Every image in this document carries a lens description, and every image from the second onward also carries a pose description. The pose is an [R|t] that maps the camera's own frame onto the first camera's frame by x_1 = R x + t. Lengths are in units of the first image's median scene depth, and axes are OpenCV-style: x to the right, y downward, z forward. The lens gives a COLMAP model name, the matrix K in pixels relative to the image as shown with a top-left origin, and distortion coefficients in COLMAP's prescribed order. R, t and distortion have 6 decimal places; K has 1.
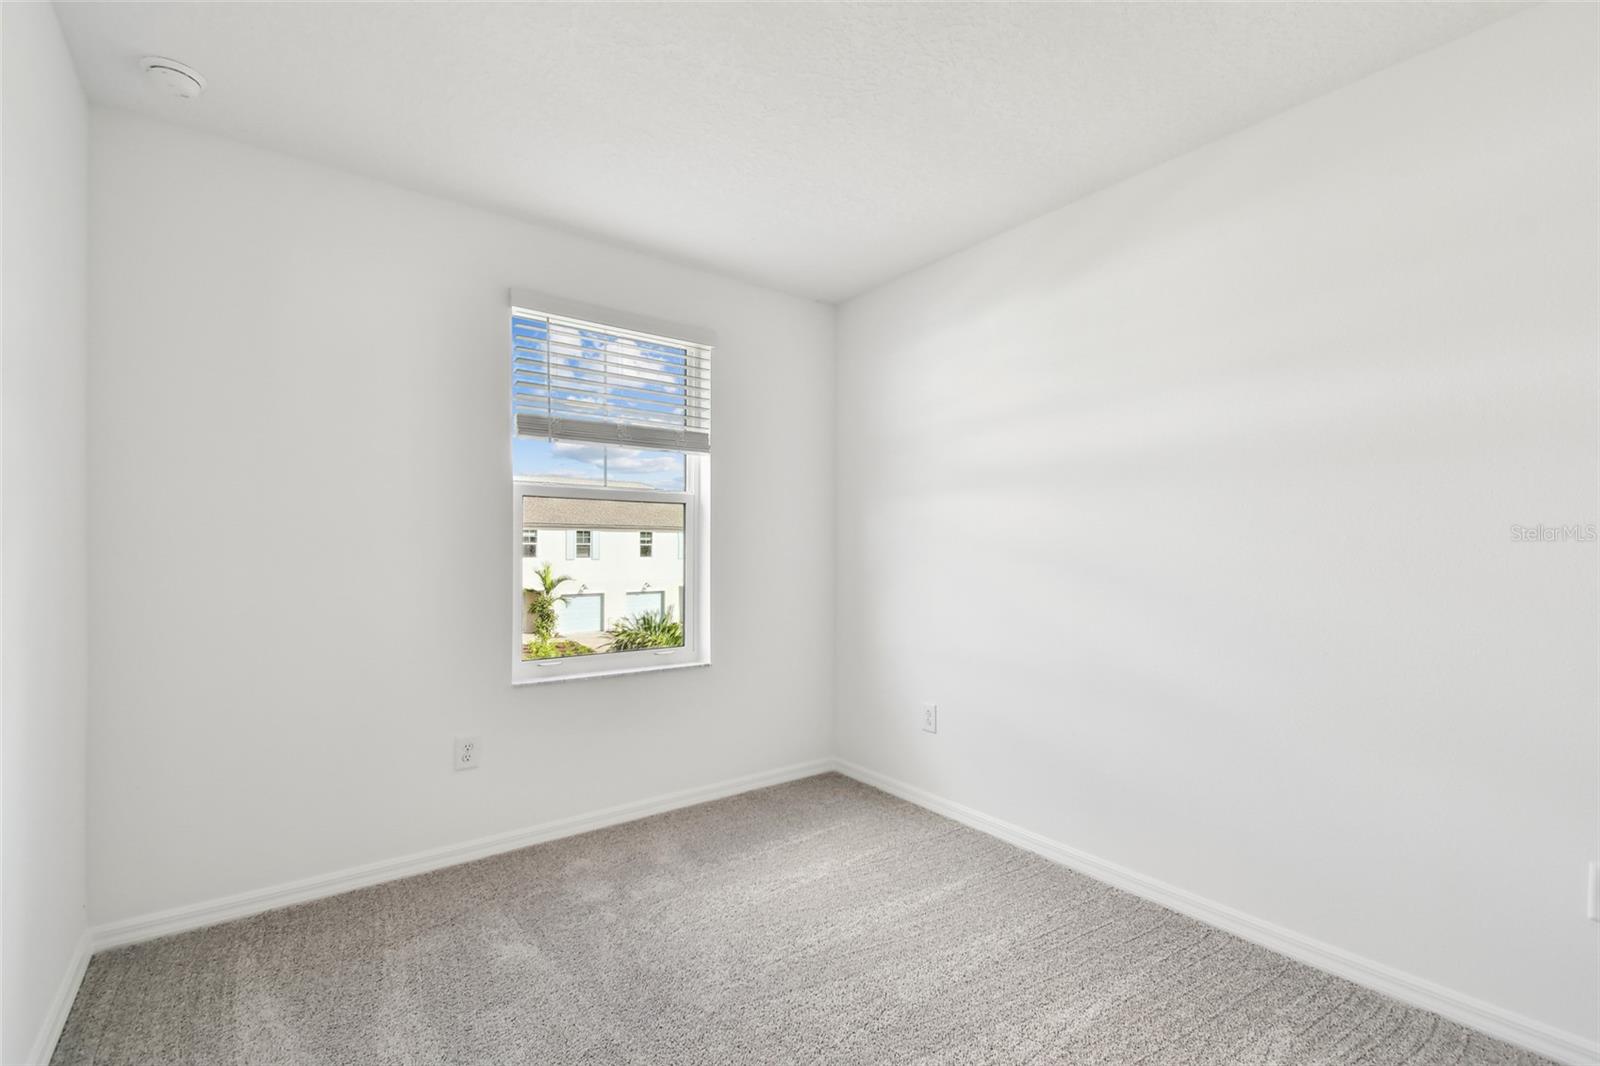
lens RADIAL K [[679.6, 0, 794.9], [0, 679.6, 553.8], [0, 0, 1]] dist [0.045768, -0.020279]
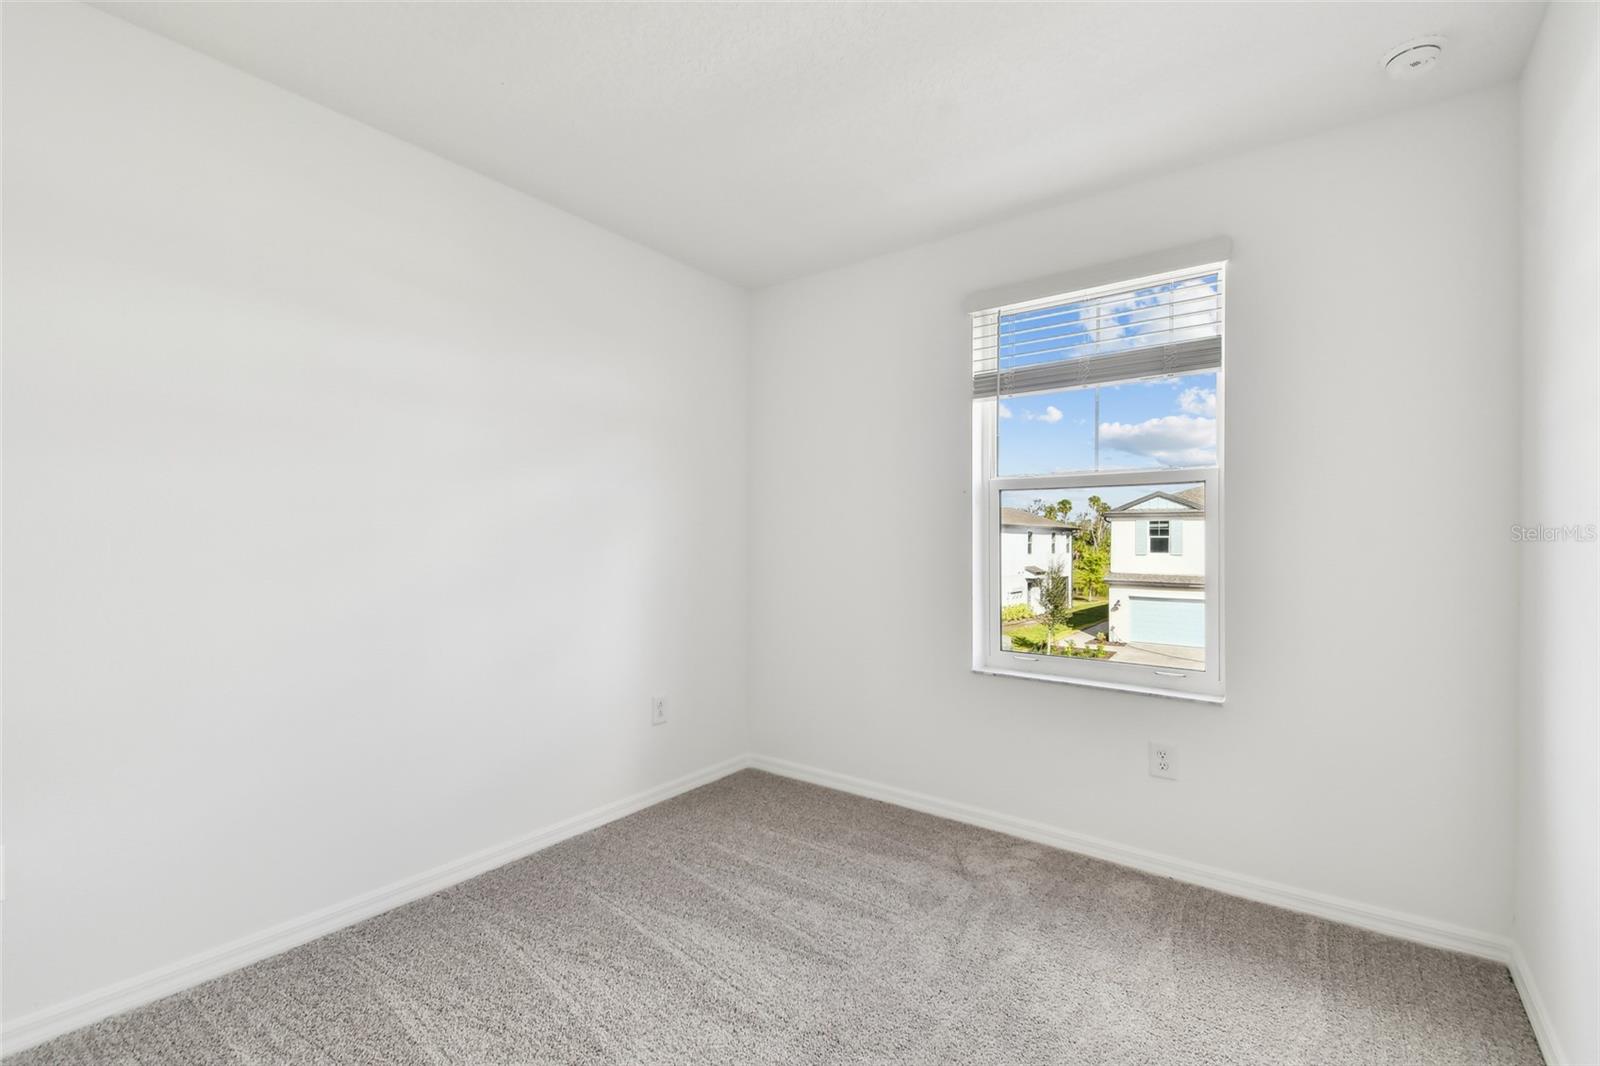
lens RADIAL K [[720.8, 0, 790.6], [0, 720.8, 543.3], [0, 0, 1]] dist [0.015477, -0.000296]
pose [[0.287219, 0.005036, -0.957852, 0.466007], [-0.013142, 0.999913, 0.001317, -0.000884], [0.957775, 0.012210, 0.287260, 0.332432]]
